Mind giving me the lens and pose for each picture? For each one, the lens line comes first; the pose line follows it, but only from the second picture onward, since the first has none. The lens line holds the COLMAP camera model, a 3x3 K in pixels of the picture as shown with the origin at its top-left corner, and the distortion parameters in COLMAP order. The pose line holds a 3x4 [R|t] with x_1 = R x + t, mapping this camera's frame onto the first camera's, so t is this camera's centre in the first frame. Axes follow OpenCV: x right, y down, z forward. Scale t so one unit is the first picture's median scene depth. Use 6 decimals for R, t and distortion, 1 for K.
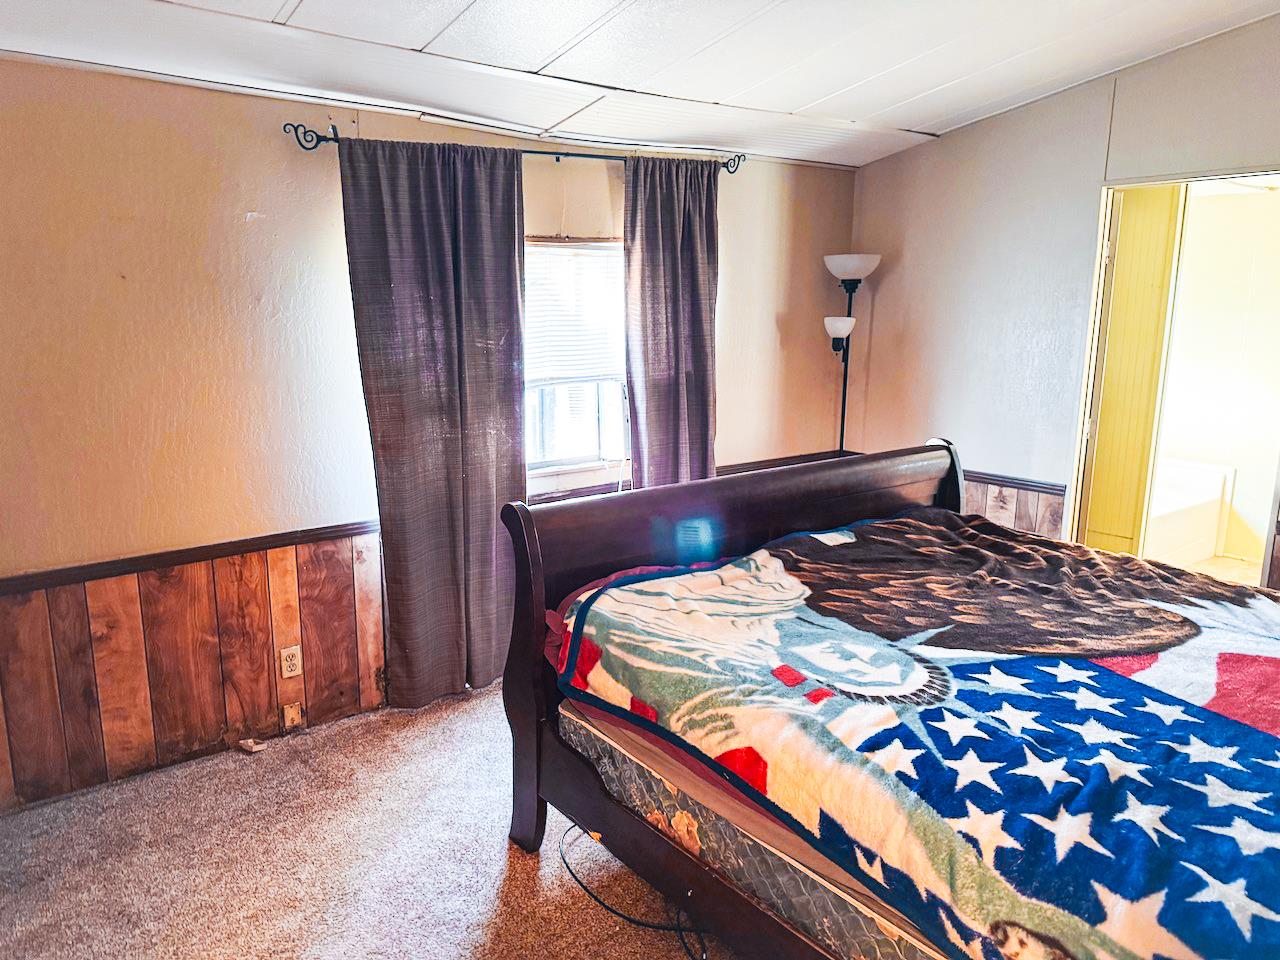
lens RADIAL K [[936.2, 0, 641.5], [0, 936.2, 484.3], [0, 0, 1]] dist [0.117834, -0.163439]
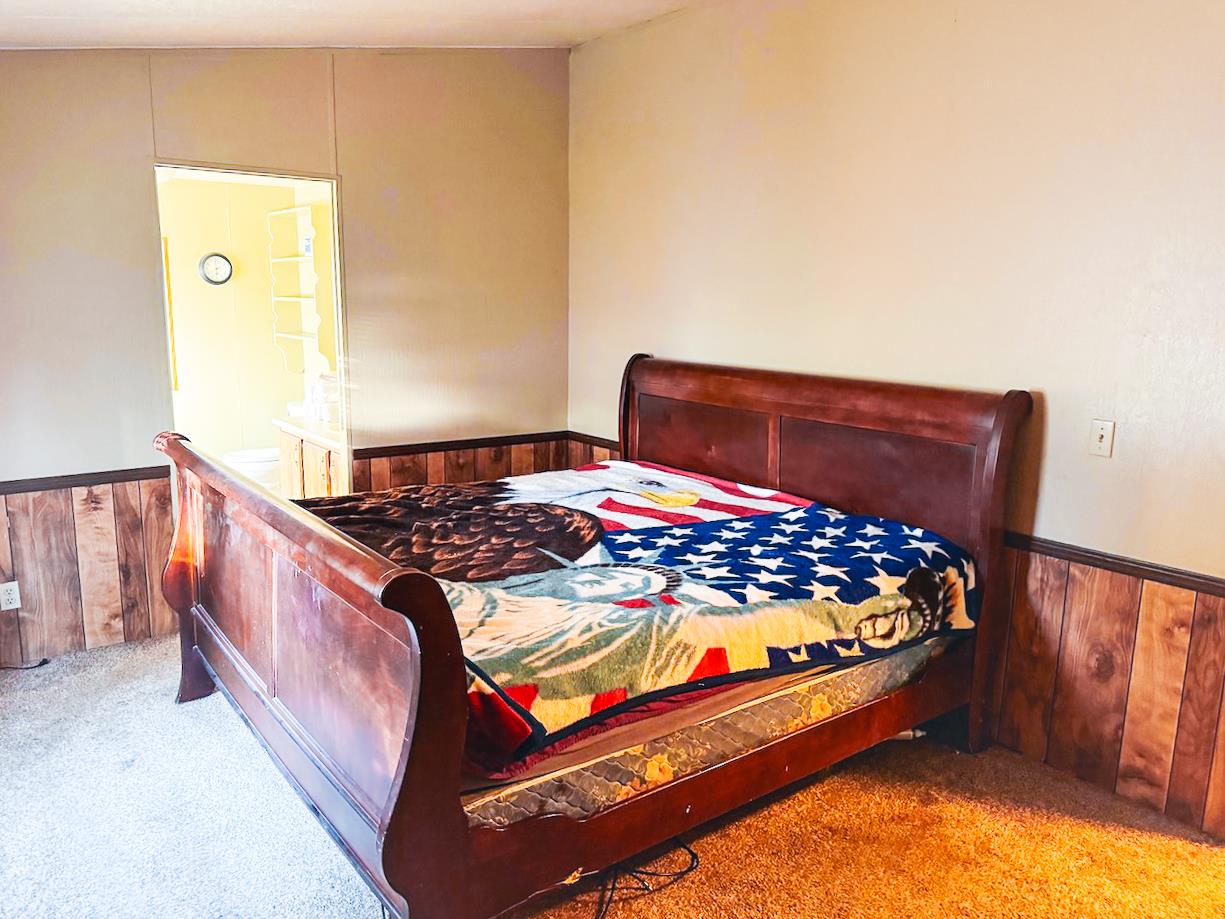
lens RADIAL K [[896.0, 0, 613.9], [0, 896.0, 463.7], [0, 0, 1]] dist [0.117834, -0.163439]
pose [[-0.010473, -0.185907, 0.982511, -0.932954], [0.173864, 0.967260, 0.184875, -0.182754], [-0.984714, 0.172760, 0.022192, 0.991334]]
